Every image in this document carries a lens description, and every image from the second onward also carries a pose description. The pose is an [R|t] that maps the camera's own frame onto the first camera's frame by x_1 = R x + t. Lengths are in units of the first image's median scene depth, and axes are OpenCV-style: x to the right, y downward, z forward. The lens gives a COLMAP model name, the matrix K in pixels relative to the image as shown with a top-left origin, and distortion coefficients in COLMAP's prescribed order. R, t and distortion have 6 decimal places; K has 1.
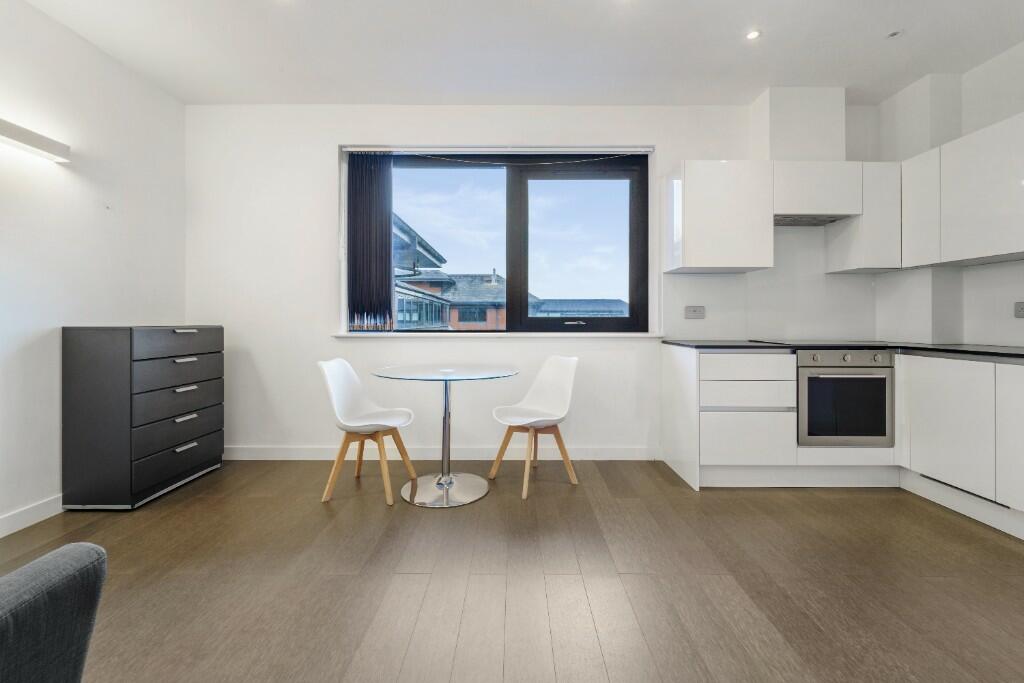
lens RADIAL K [[426.1, 0, 514.8], [0, 426.1, 317.4], [0, 0, 1]] dist [-0.000906, -0.000070]
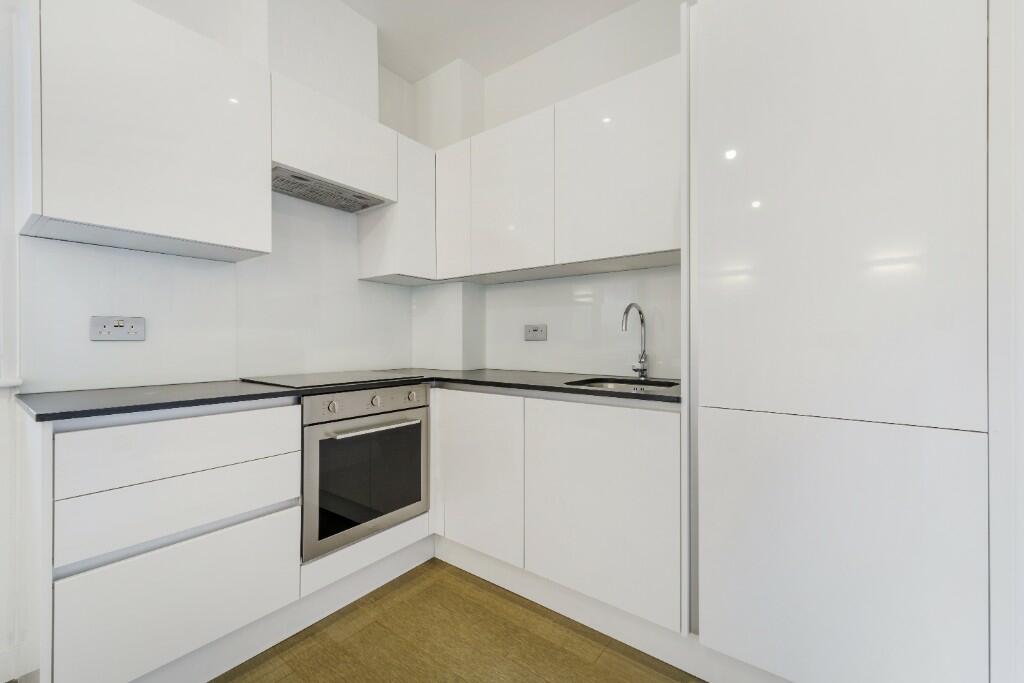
lens RADIAL K [[419.2, 0, 506.7], [0, 419.2, 337.0], [0, 0, 1]] dist [0.010578, 0.000175]
pose [[0.603543, -0.002580, 0.797326, 0.338304], [-0.005924, 0.999953, 0.007720, -0.009691], [-0.797308, -0.009382, 0.603499, 0.392999]]
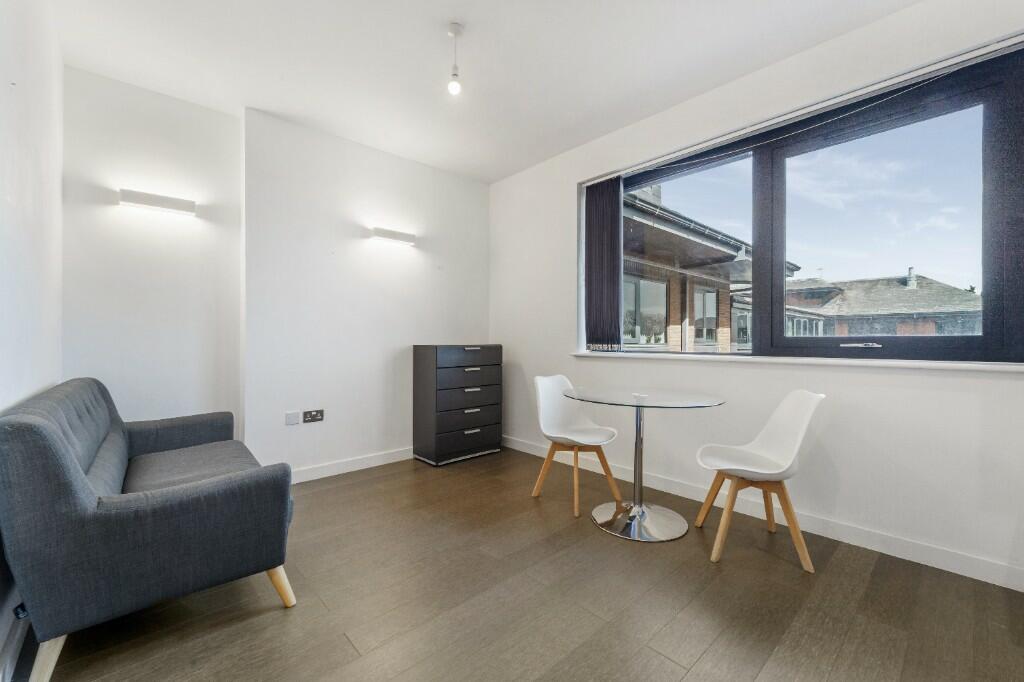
lens RADIAL K [[419.2, 0, 506.7], [0, 419.2, 336.5], [0, 0, 1]] dist [0.010578, 0.000175]
pose [[0.679323, -0.005762, -0.733817, 0.307408], [0.006713, 0.999976, -0.001637, -0.004787], [0.733809, -0.003814, 0.679345, 0.140235]]
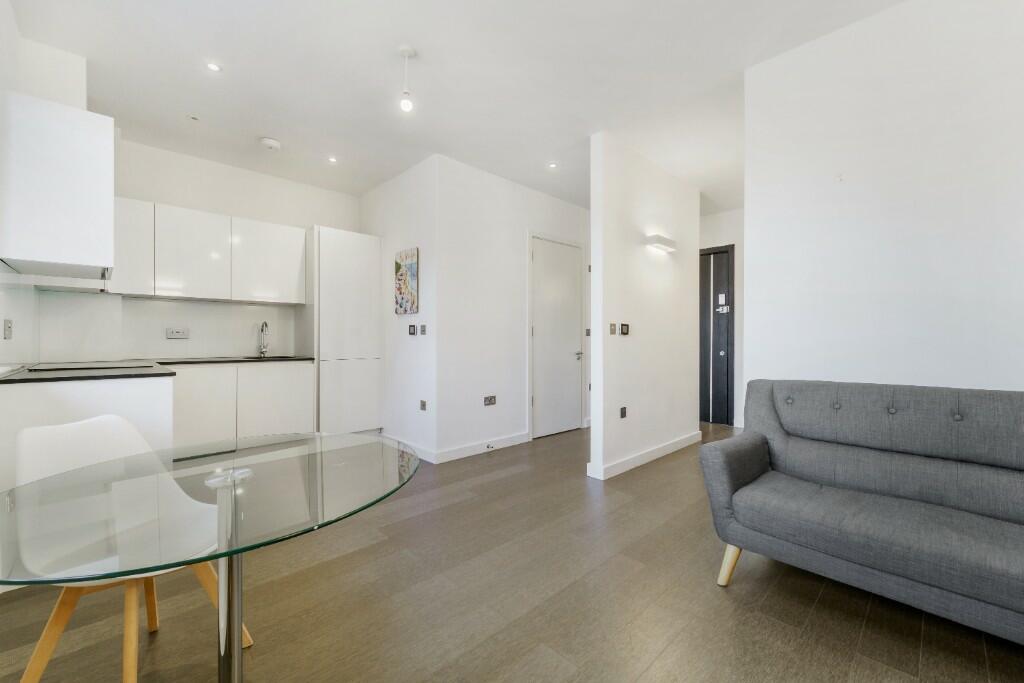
lens RADIAL K [[419.2, 0, 506.7], [0, 419.2, 337.0], [0, 0, 1]] dist [0.010578, 0.000175]
pose [[-0.692198, -0.002451, 0.721703, -0.576534], [-0.011407, 0.999906, -0.007545, -0.006216], [-0.721617, -0.013455, -0.692161, 1.010198]]
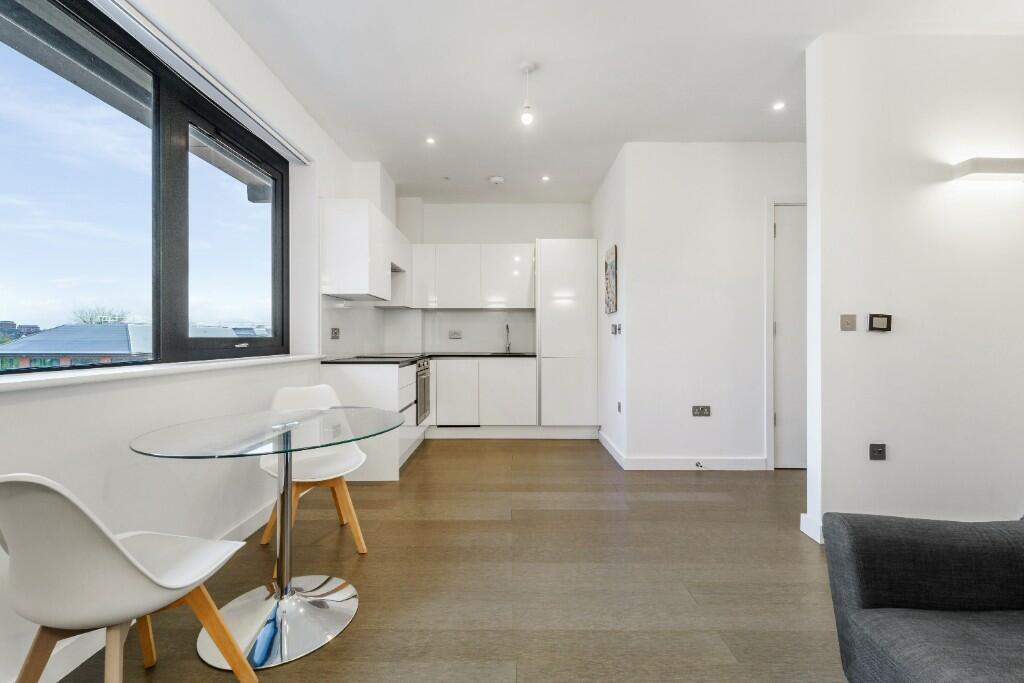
lens RADIAL K [[419.2, 0, 506.7], [0, 419.2, 337.0], [0, 0, 1]] dist [0.010578, 0.000175]
pose [[0.003078, -0.000873, 0.999995, -0.720083], [-0.009524, 0.999954, 0.000902, -0.008919], [-0.999950, -0.009526, 0.003069, 0.625414]]
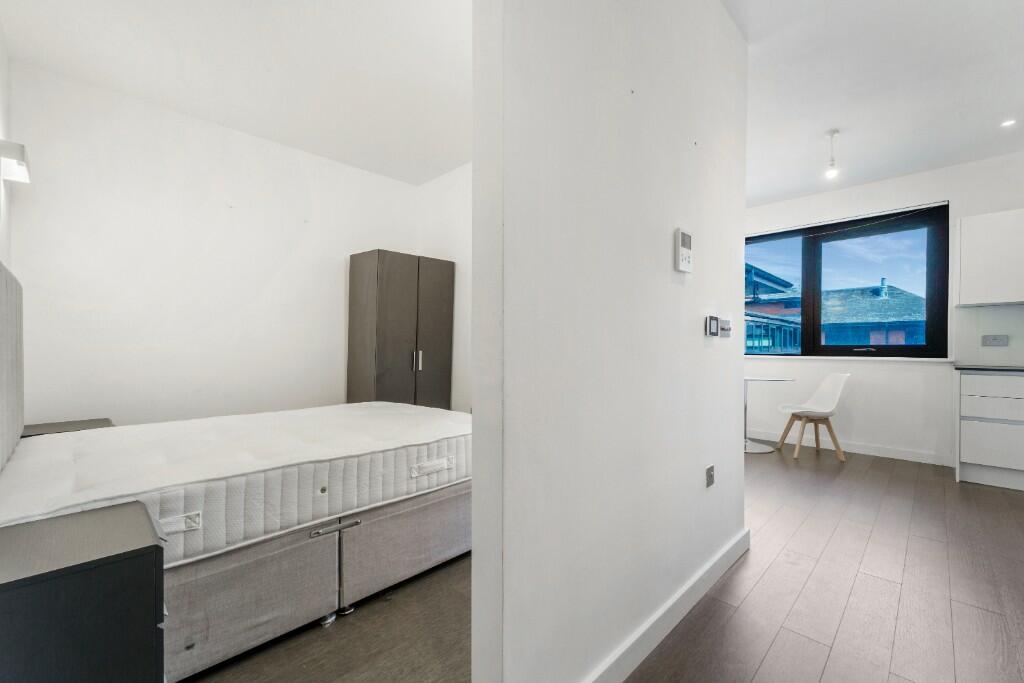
lens RADIAL K [[424.3, 0, 503.1], [0, 424.3, 344.1], [0, 0, 1]] dist [0.015587, -0.000604]
pose [[0.707204, -0.004366, -0.706996, 0.344578], [0.006221, 0.999981, 0.000047, -0.011985], [0.706982, -0.004432, 0.707218, -0.836755]]
